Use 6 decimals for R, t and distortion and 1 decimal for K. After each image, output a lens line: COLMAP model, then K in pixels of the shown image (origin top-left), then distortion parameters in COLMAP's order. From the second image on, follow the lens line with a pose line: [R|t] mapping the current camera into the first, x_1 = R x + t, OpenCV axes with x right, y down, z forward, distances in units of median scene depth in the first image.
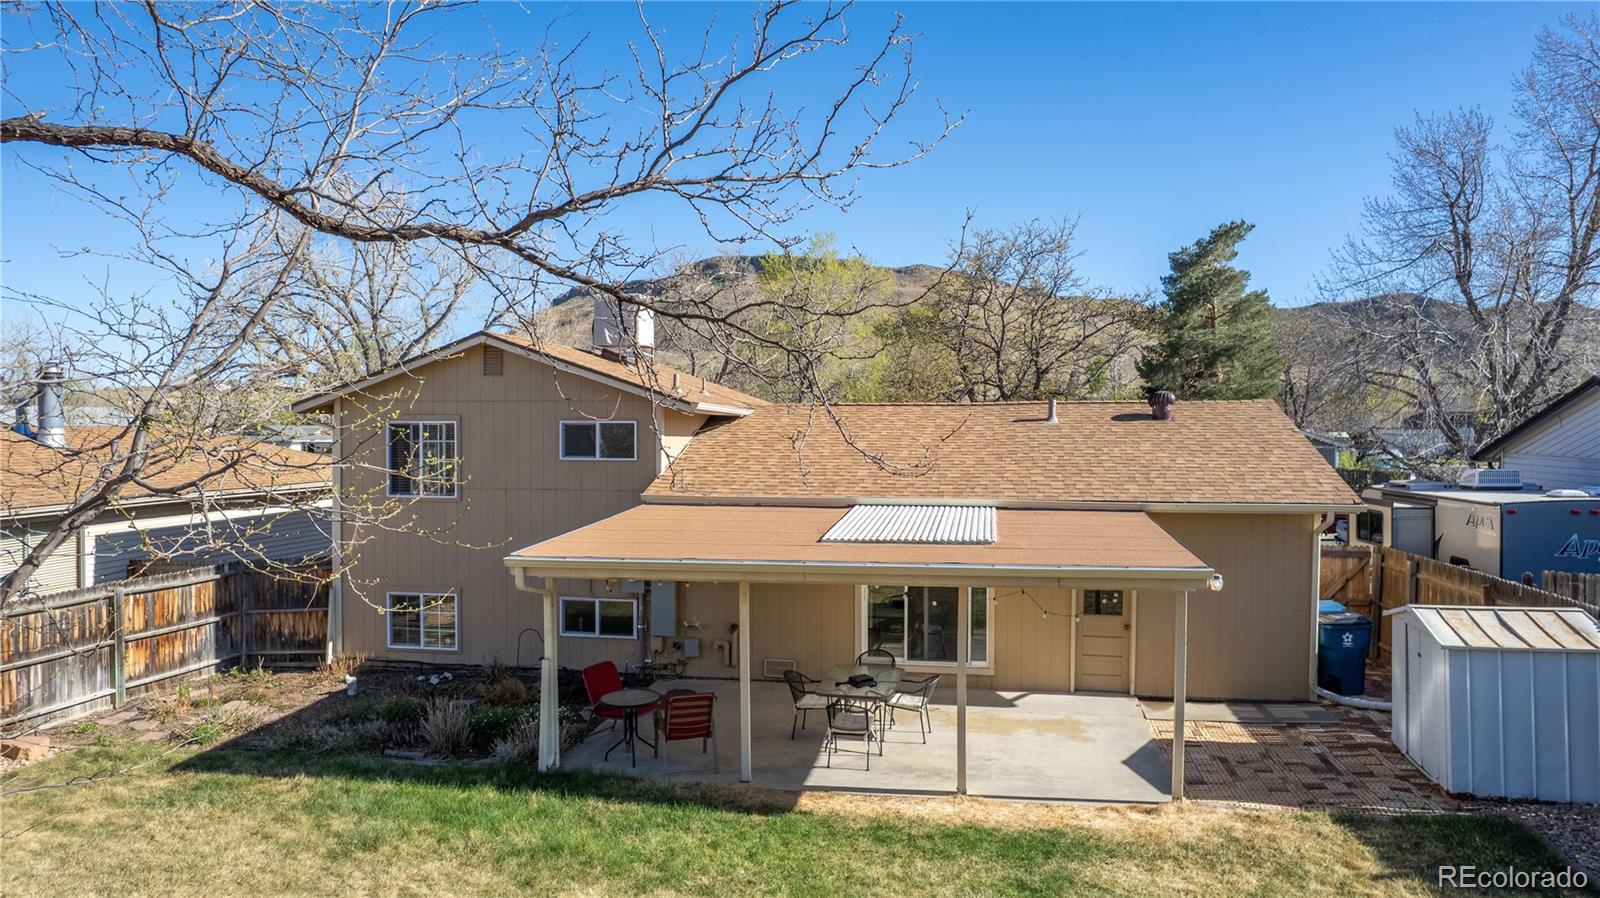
lens RADIAL K [[1041.3, 0, 797.1], [0, 1041.3, 443.5], [0, 0, 1]] dist [-0.075863, 0.071029]
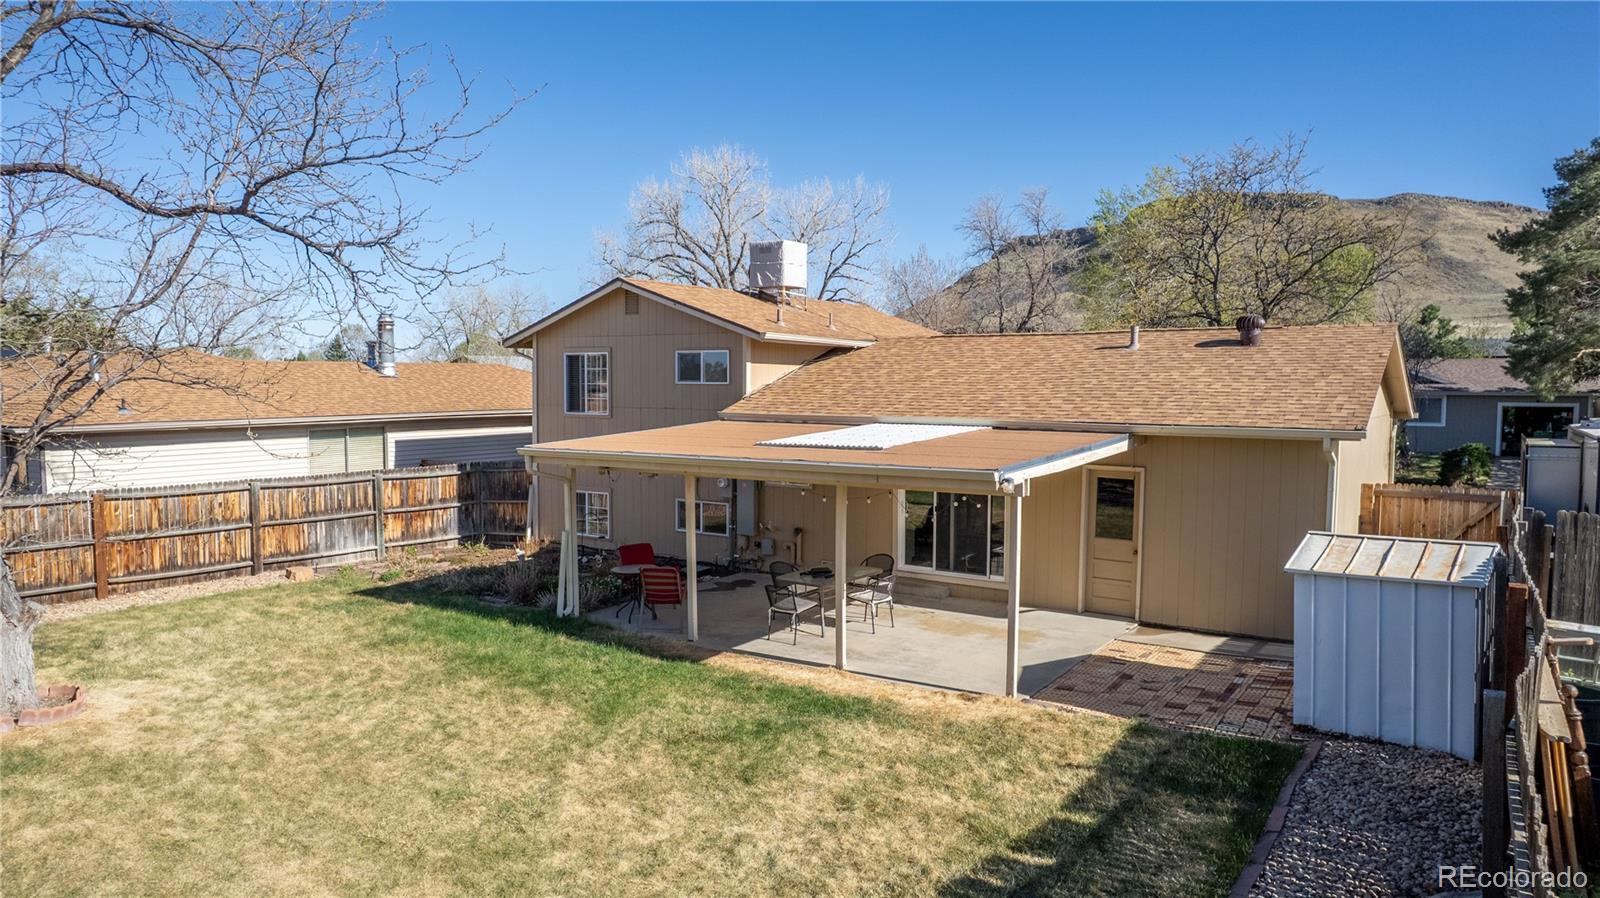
lens RADIAL K [[1041.3, 0, 796.6], [0, 1041.3, 447.5], [0, 0, 1]] dist [-0.075863, 0.071029]
pose [[0.908128, 0.028627, -0.417713, 0.423076], [-0.008000, 0.998664, 0.051049, 0.028625], [0.418616, -0.043018, 0.907144, -0.030253]]
